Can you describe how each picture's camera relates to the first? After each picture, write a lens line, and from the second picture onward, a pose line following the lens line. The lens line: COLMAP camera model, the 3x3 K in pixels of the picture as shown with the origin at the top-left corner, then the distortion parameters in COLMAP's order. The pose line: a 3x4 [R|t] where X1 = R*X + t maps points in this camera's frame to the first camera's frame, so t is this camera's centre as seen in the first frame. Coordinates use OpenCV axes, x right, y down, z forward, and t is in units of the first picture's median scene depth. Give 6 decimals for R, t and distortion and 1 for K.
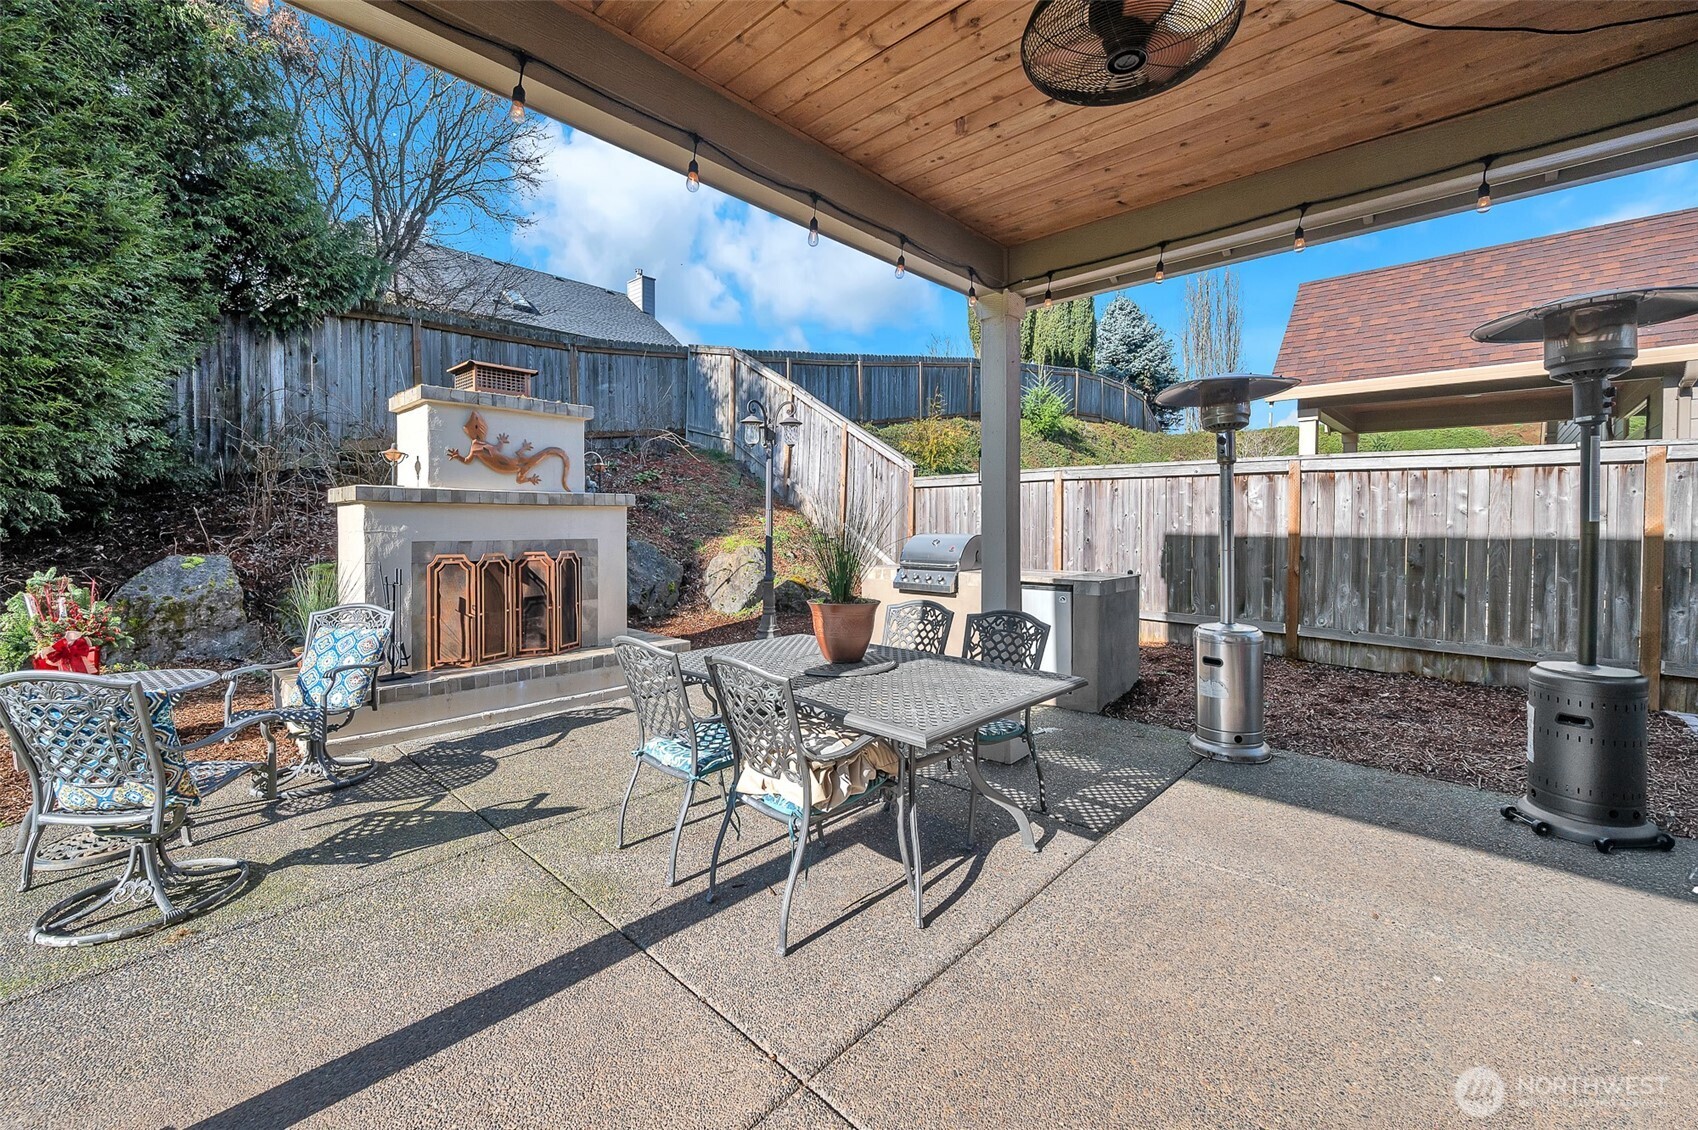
lens RADIAL K [[705.4, 0, 831.6], [0, 705.4, 539.2], [0, 0, 1]] dist [-0.001571, -0.000184]
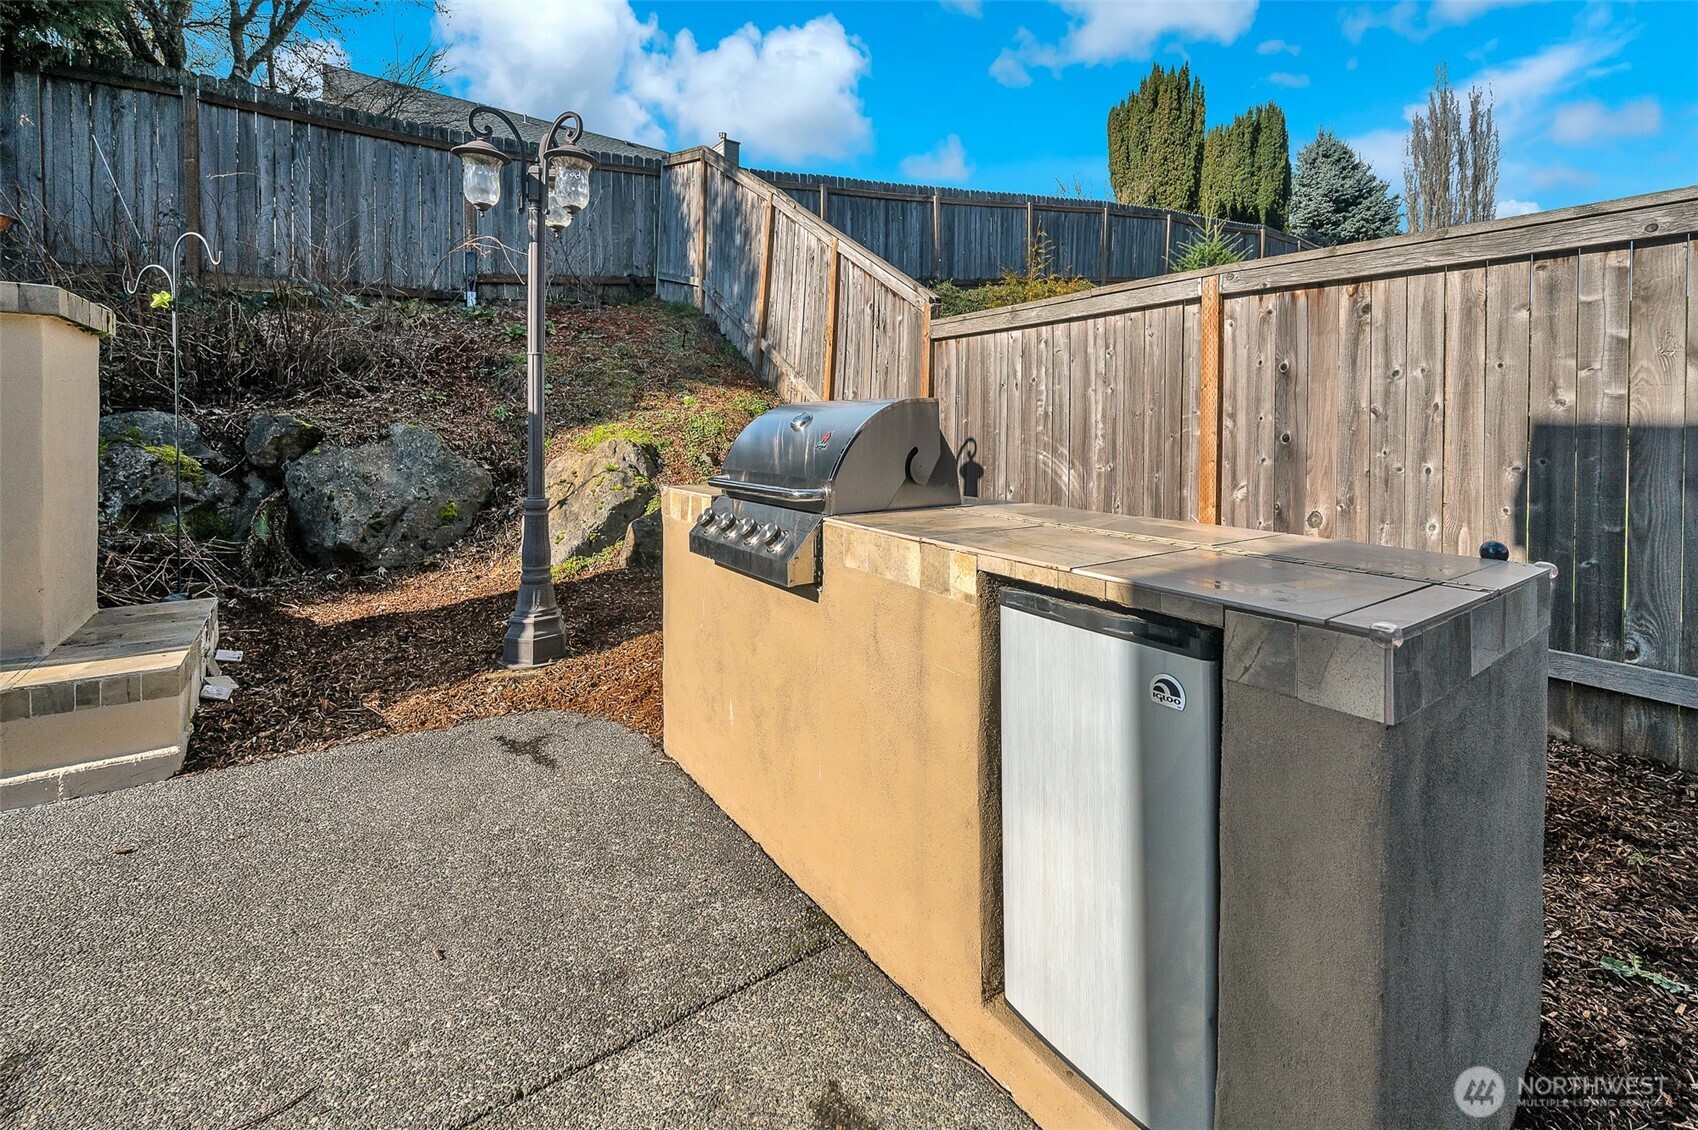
lens RADIAL K [[705.4, 0, 875.5], [0, 705.4, 432.2], [0, 0, 1]] dist [-0.001571, -0.000184]
pose [[0.986038, 0.020788, -0.165220, 0.189420], [-0.025427, 0.999338, -0.026011, 0.013501], [0.164570, 0.029849, 0.985914, 0.538105]]
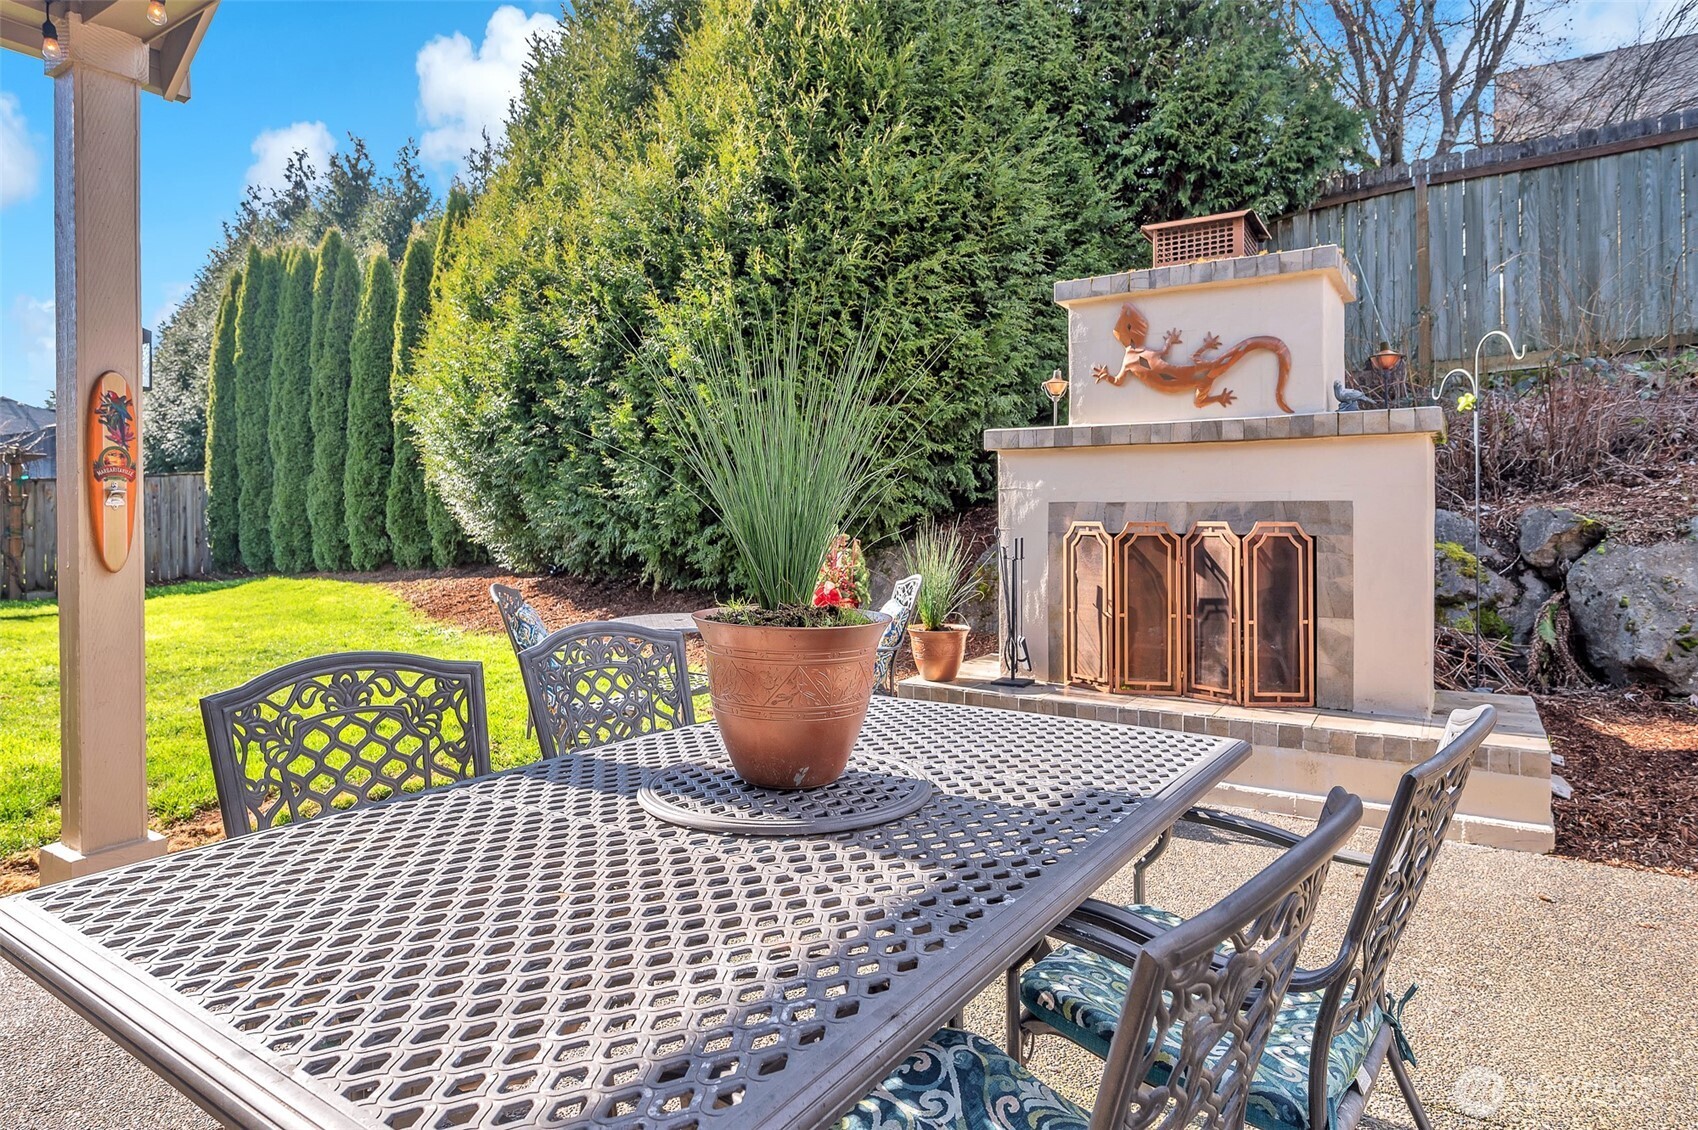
lens RADIAL K [[962.6, 0, 859.7], [0, 962.6, 528.0], [0, 0, 1]] dist [0.000629, 0.000471]
pose [[0.186596, 0.014063, -0.982336, 0.216189], [-0.024069, 0.999663, 0.009739, 0.015788], [0.982142, 0.021827, 0.186871, 0.395835]]
